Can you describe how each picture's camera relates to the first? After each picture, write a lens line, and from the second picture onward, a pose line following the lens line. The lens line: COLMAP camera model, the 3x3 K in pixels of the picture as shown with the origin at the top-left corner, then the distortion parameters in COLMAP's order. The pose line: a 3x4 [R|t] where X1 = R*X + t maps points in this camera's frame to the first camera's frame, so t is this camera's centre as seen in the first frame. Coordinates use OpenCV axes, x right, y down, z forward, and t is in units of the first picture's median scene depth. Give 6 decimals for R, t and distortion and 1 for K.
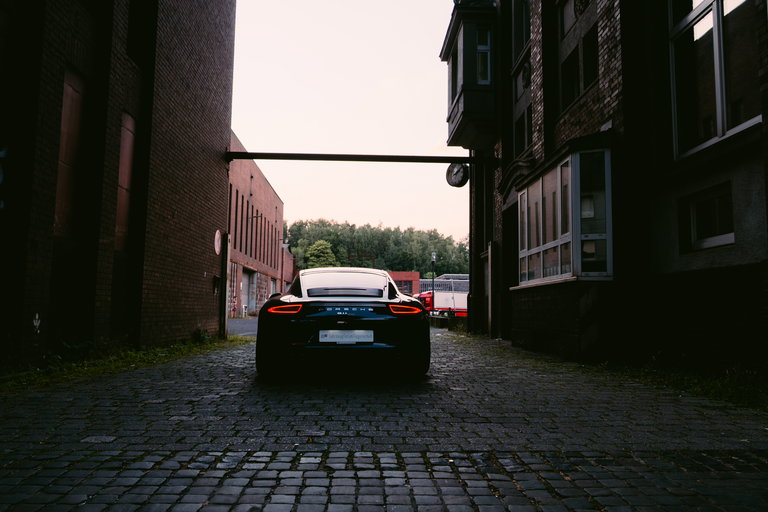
lens RADIAL K [[584.4, 0, 384.0], [0, 584.4, 256.0], [0, 0, 1]] dist [0.001667, 0.000650]
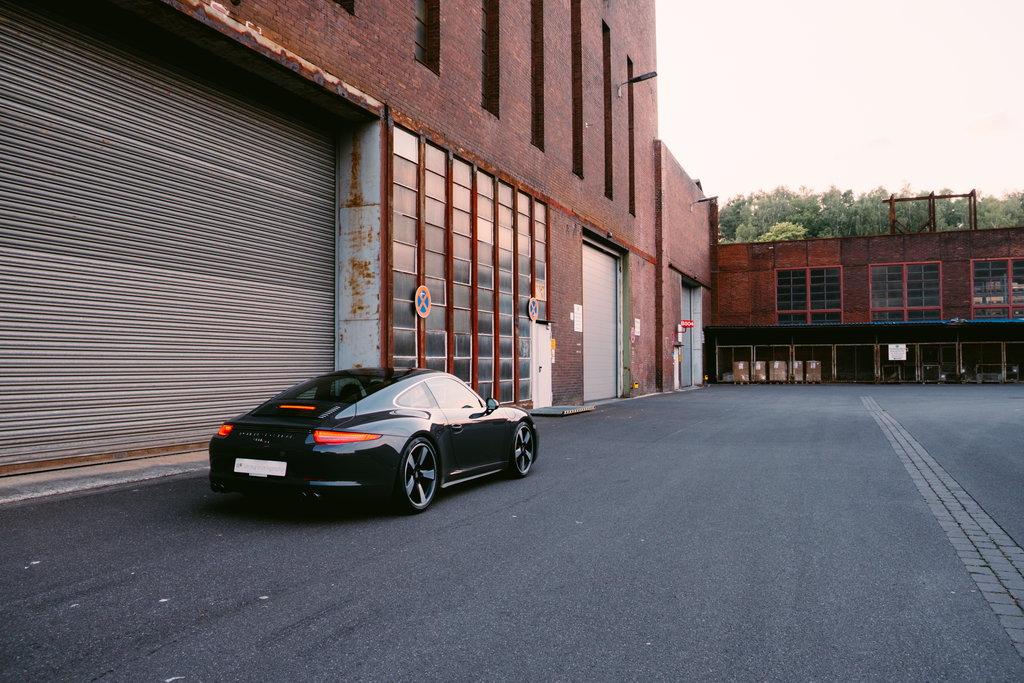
lens RADIAL K [[818.4, 0, 512.0], [0, 818.4, 341.5], [0, 0, 1]] dist [-0.011570, -0.004876]
pose [[0.911607, -0.031316, -0.409868, -0.034928], [0.057214, 0.997055, 0.051071, 0.022556], [0.407061, -0.070007, 0.910714, 0.261441]]
